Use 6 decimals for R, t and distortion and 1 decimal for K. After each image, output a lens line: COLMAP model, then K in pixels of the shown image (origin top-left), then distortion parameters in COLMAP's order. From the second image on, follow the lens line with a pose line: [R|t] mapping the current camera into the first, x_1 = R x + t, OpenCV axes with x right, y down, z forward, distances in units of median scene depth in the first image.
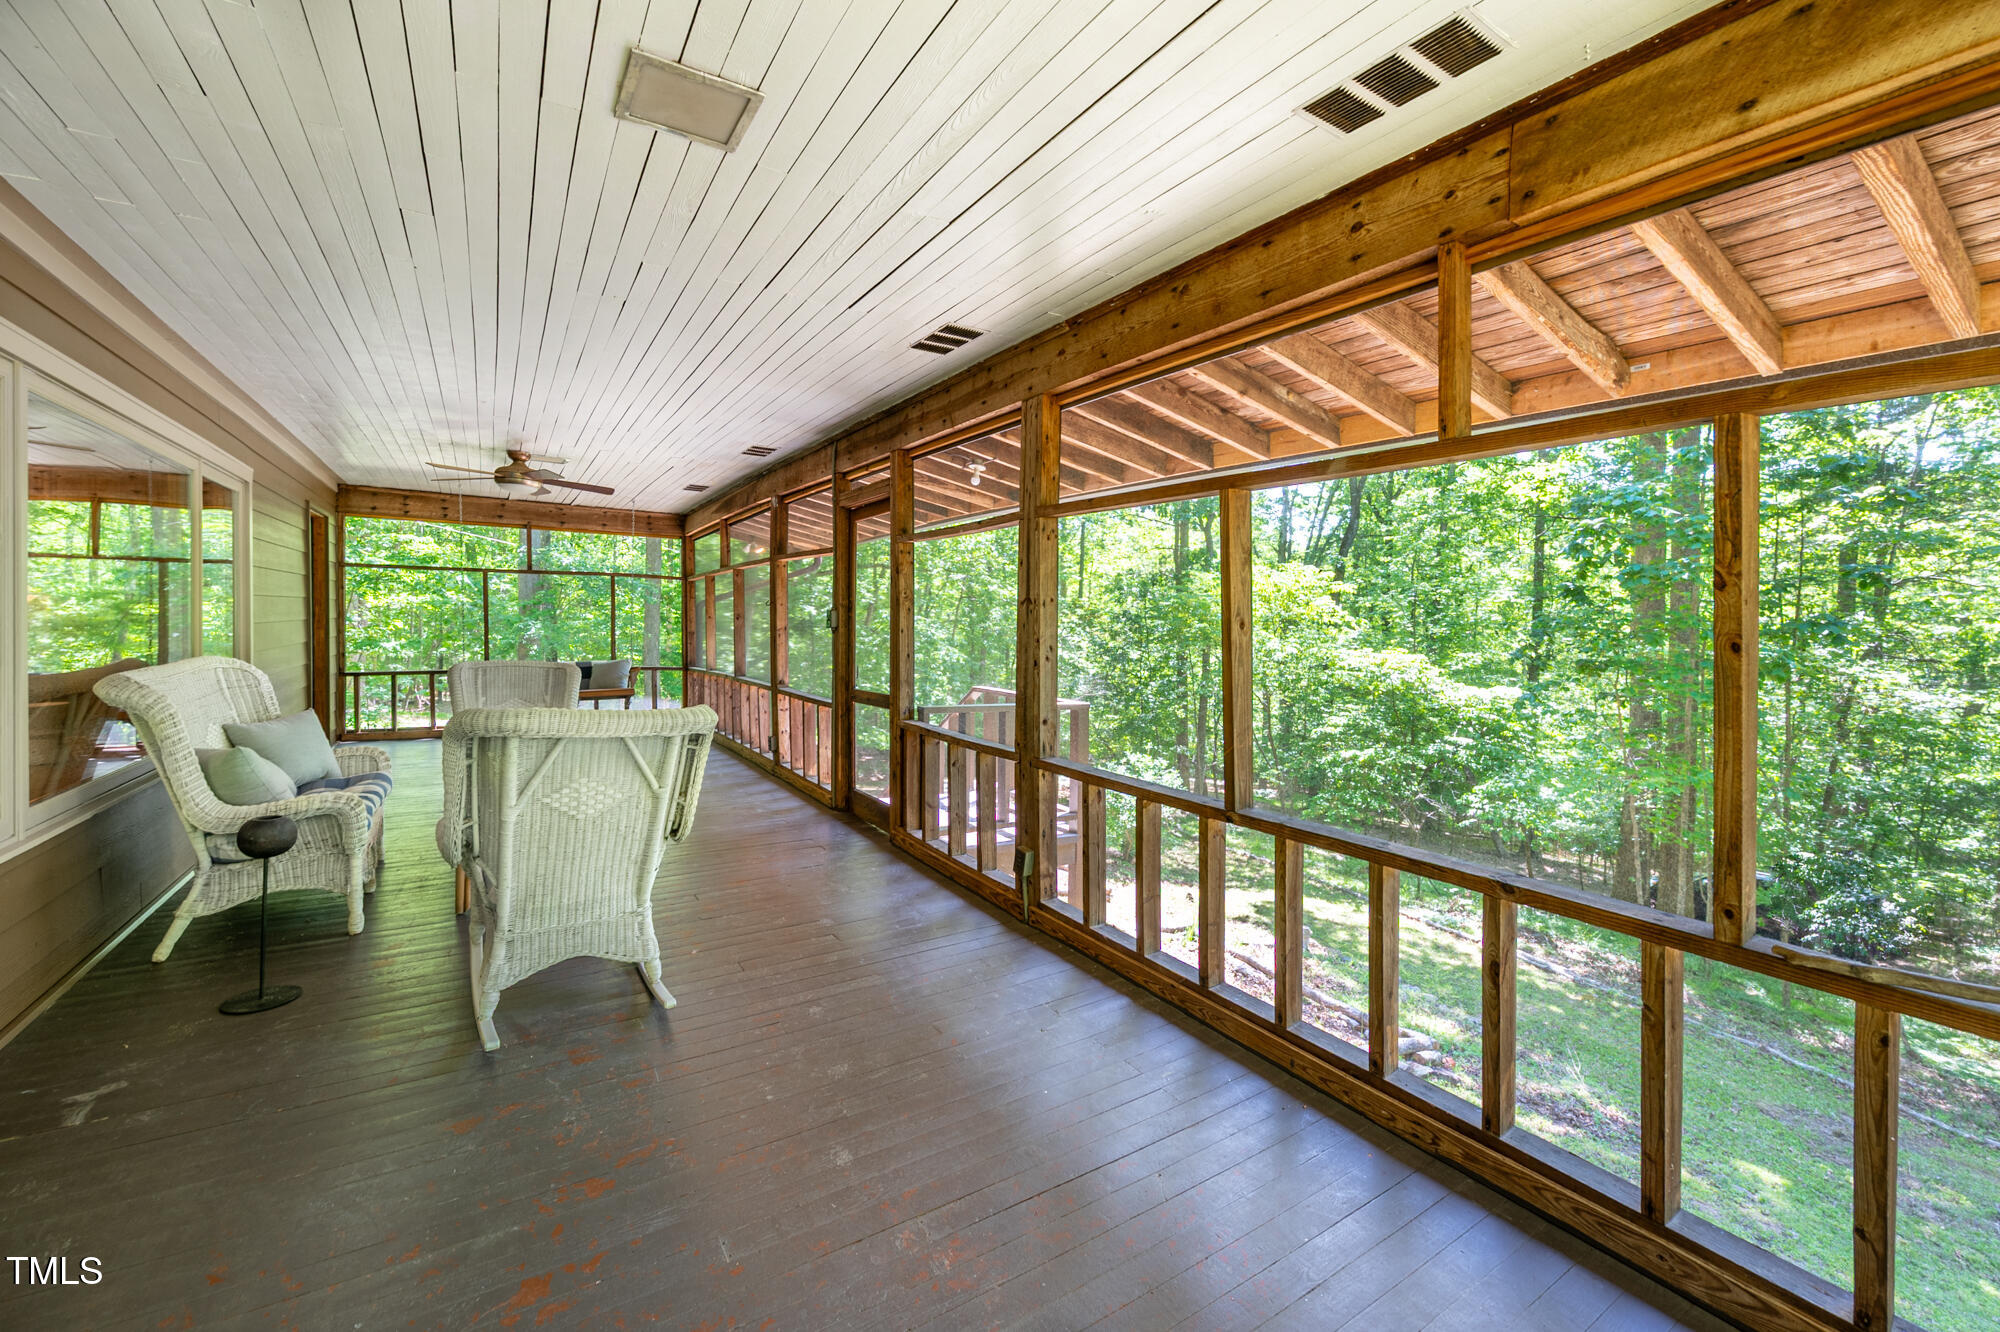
lens RADIAL K [[793.4, 0, 992.7], [0, 793.4, 649.0], [0, 0, 1]] dist [-0.000193, 0.000369]
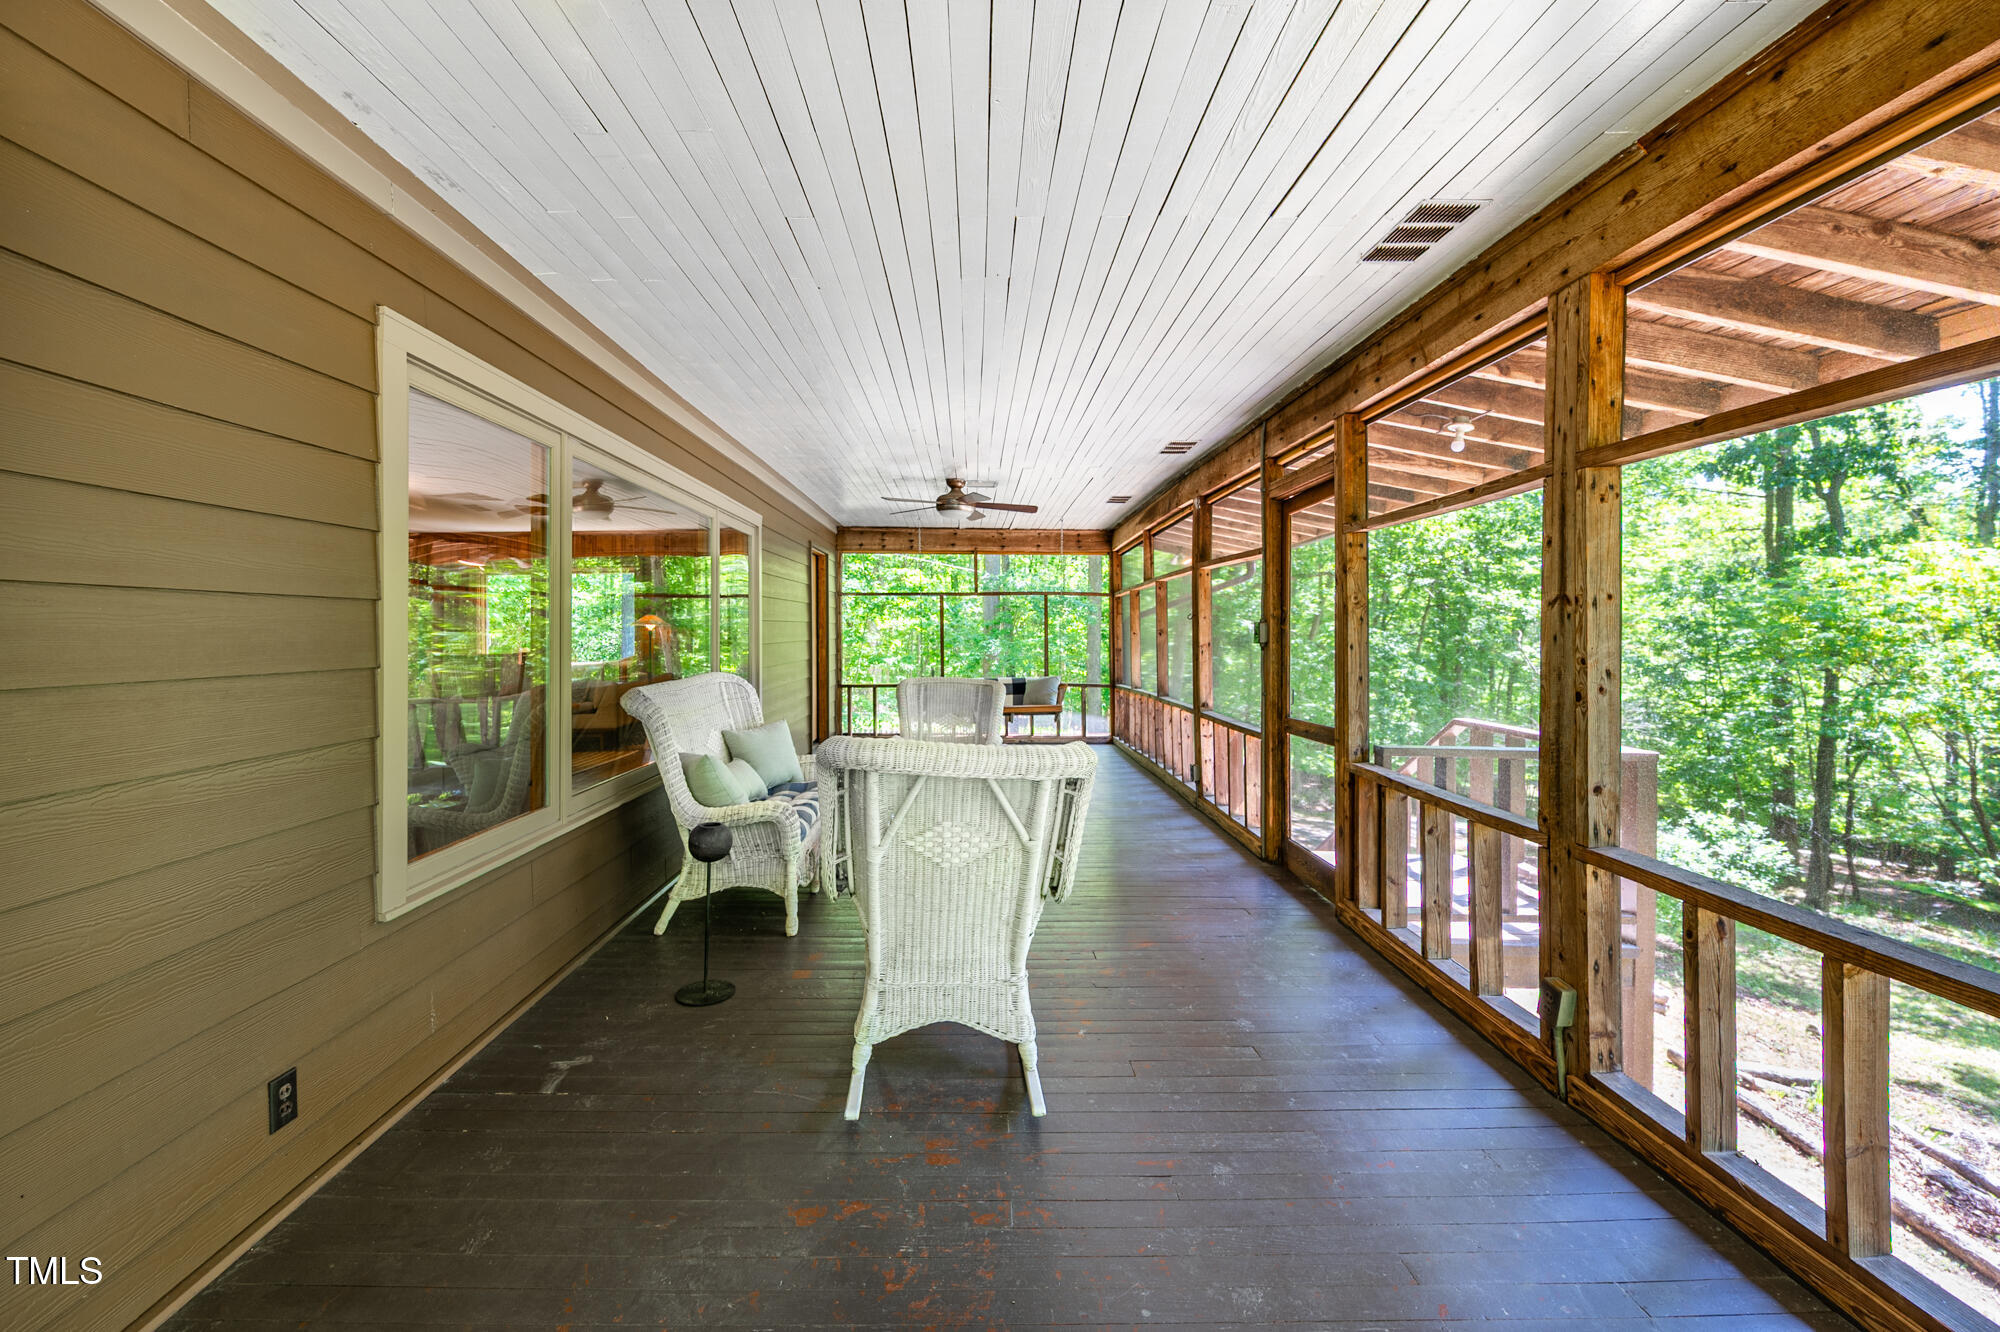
lens RADIAL K [[793.4, 0, 992.7], [0, 793.4, 649.0], [0, 0, 1]] dist [-0.000193, 0.000369]
pose [[0.857453, -0.005352, -0.514535, -0.015492], [-0.004695, 0.999823, -0.018224, -0.004680], [0.514541, 0.018042, 0.857276, 0.150320]]
